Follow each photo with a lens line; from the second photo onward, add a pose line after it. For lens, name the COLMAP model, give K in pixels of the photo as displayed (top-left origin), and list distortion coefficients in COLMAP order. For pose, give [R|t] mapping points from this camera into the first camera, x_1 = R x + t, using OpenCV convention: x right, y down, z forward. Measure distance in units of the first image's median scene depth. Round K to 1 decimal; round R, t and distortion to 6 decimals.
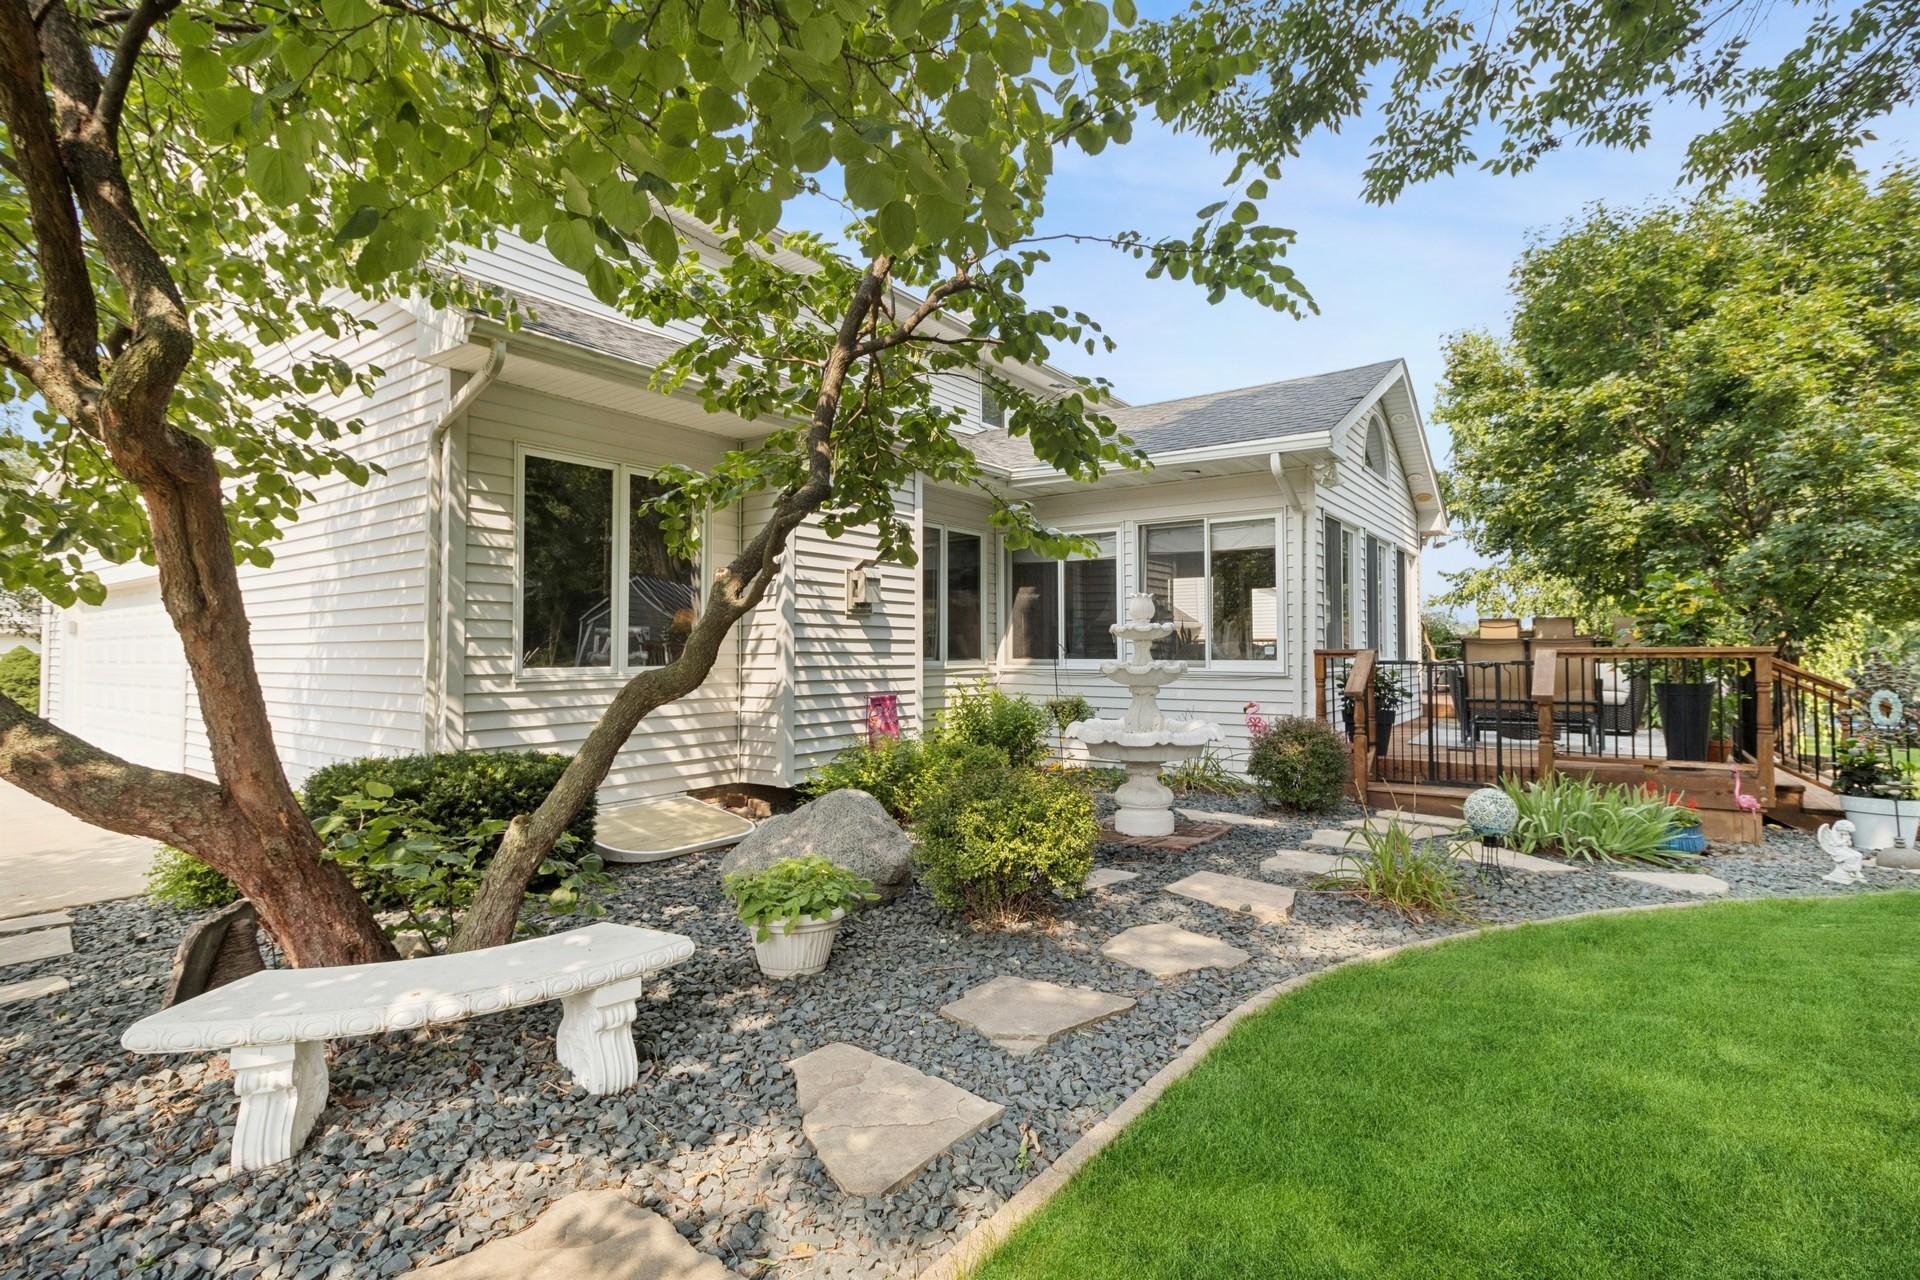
lens RADIAL K [[892.5, 0, 909.2], [0, 892.5, 598.4], [0, 0, 1]] dist [-0.000162, -0.000032]
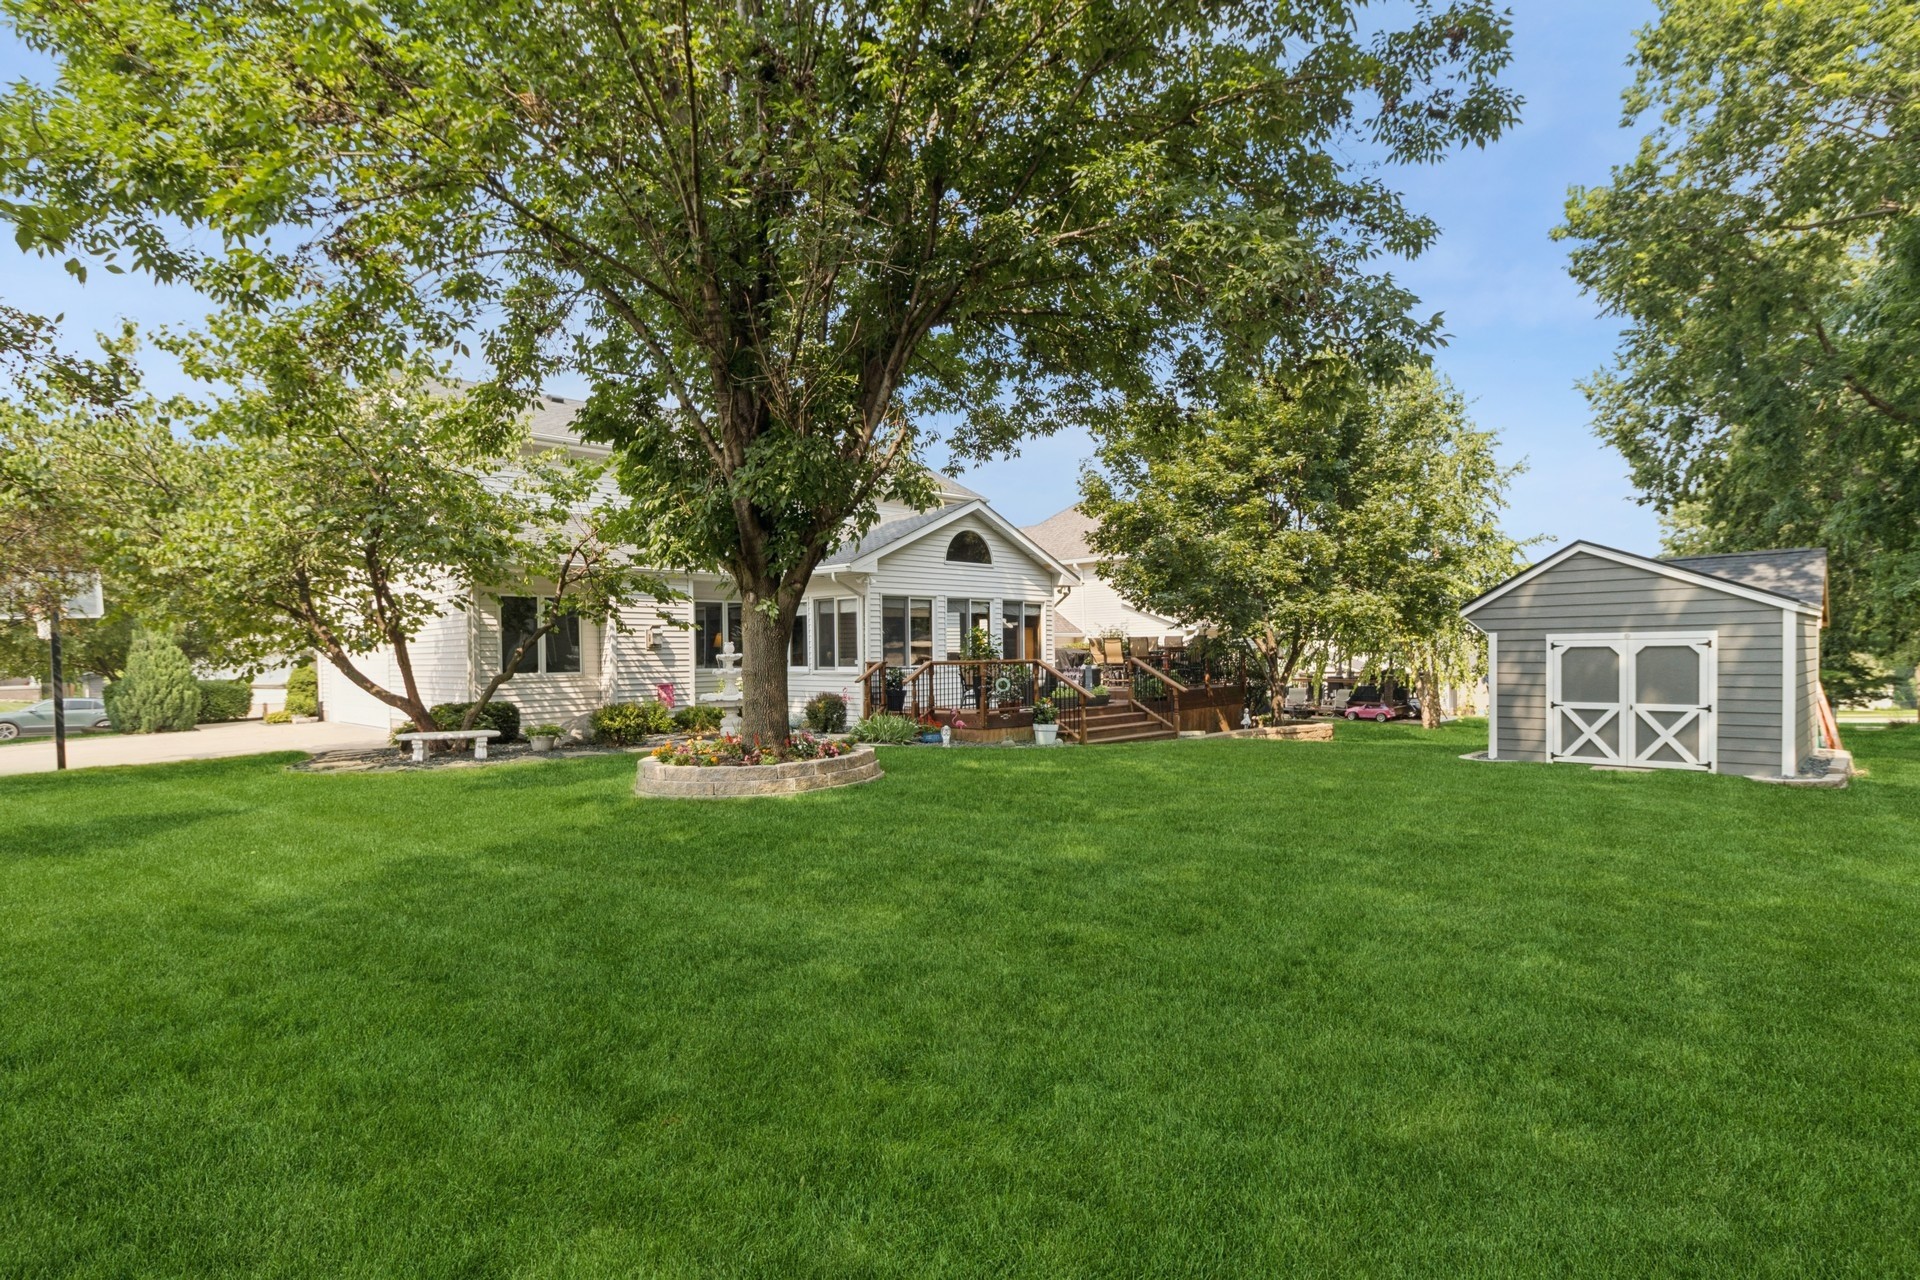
lens RADIAL K [[986.4, 0, 960.0], [0, 986.4, 640.0], [0, 0, 1]] dist [0.000714, -0.000110]
pose [[0.992659, -0.021031, -0.119104, 1.145655], [0.025682, 0.998961, 0.037646, -0.089971], [0.118189, -0.040428, 0.992168, -1.594058]]
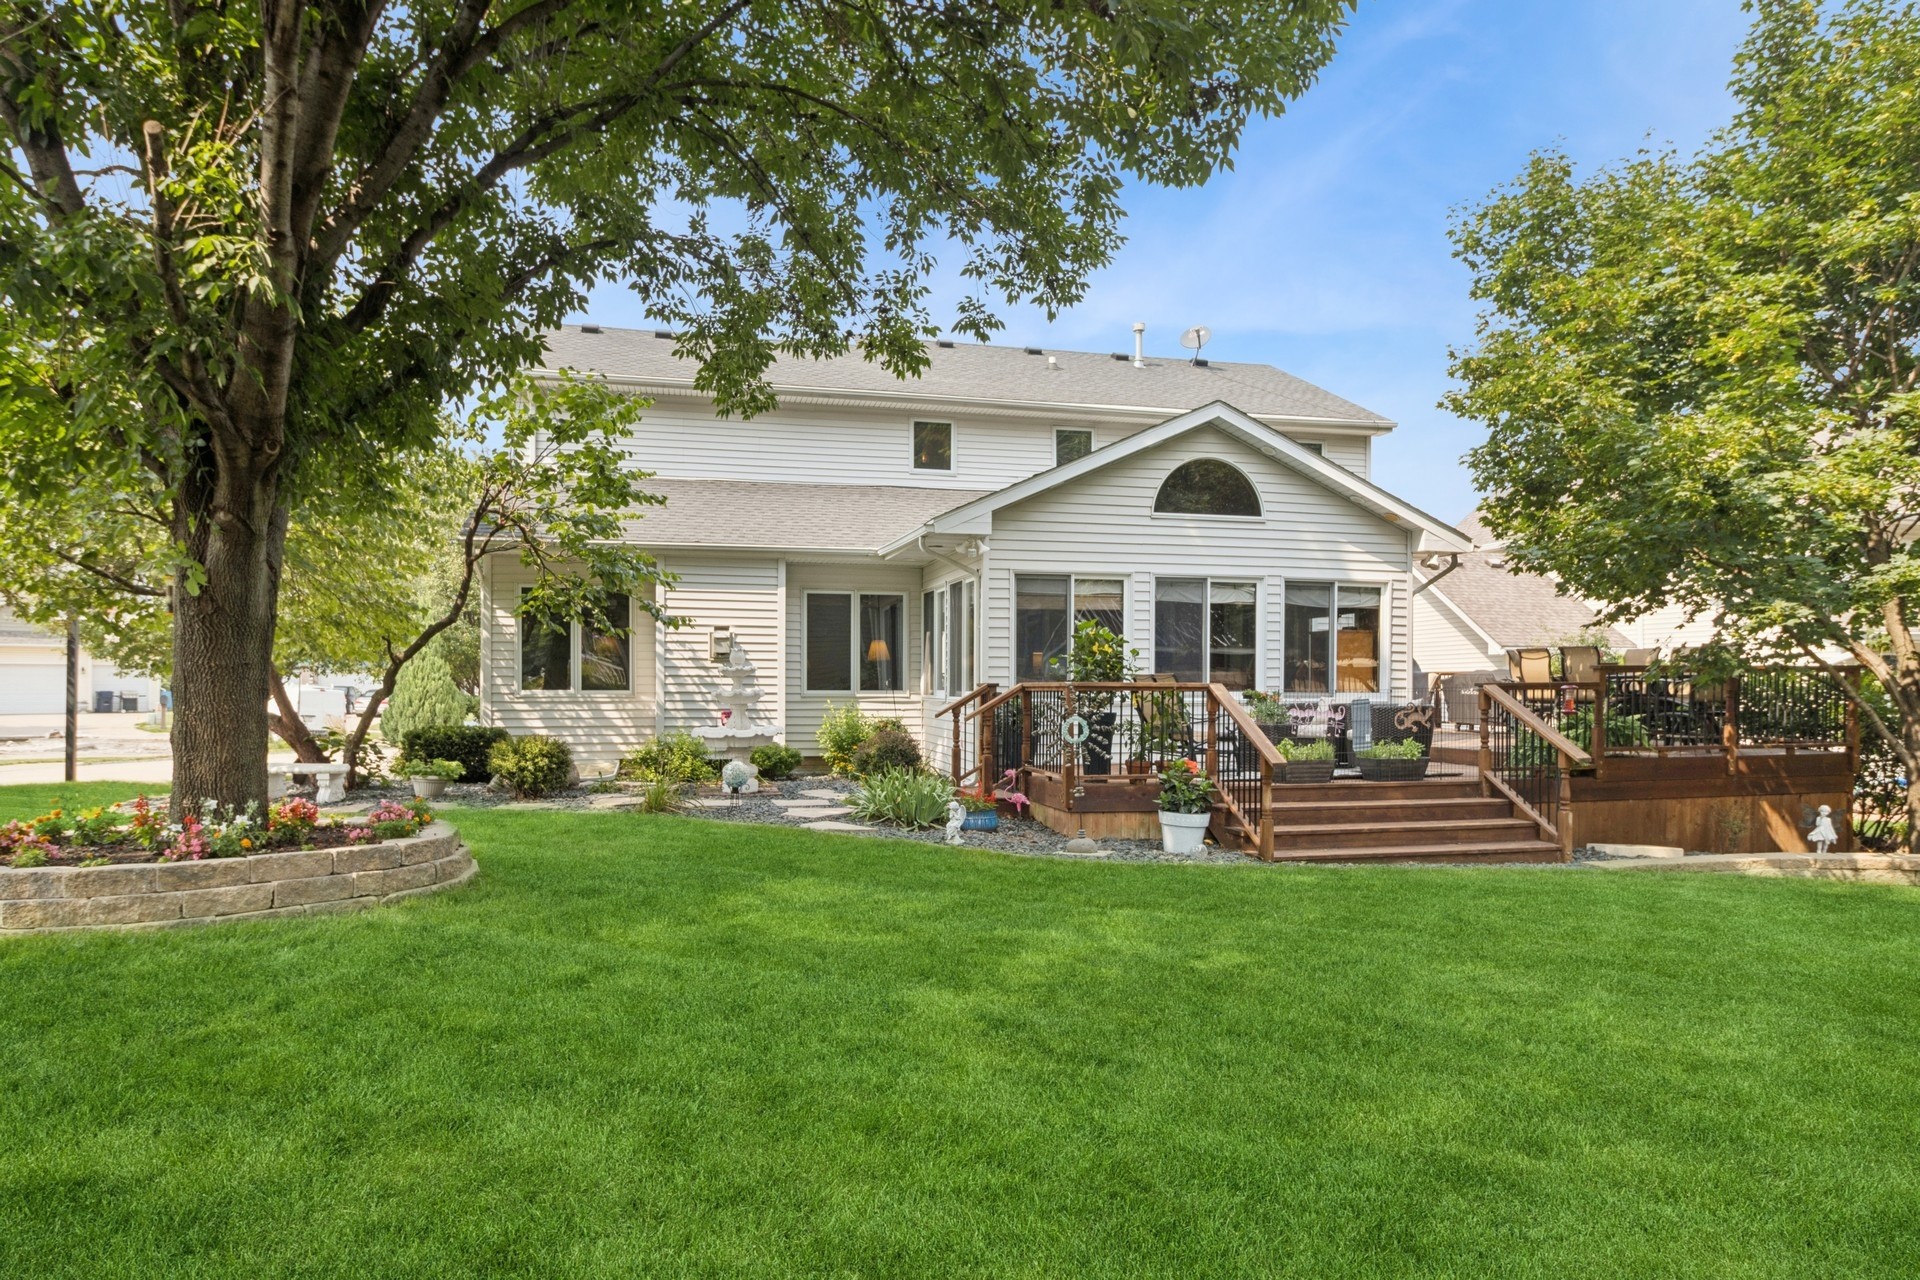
lens RADIAL K [[1151.0, 0, 959.2], [0, 1151.0, 664.9], [0, 0, 1]] dist [-0.002566, -0.000212]
pose [[0.777366, -0.013091, -0.628912, 1.762481], [0.032713, 0.999272, 0.019635, -0.000516], [0.628197, -0.035838, 0.777228, -0.387080]]
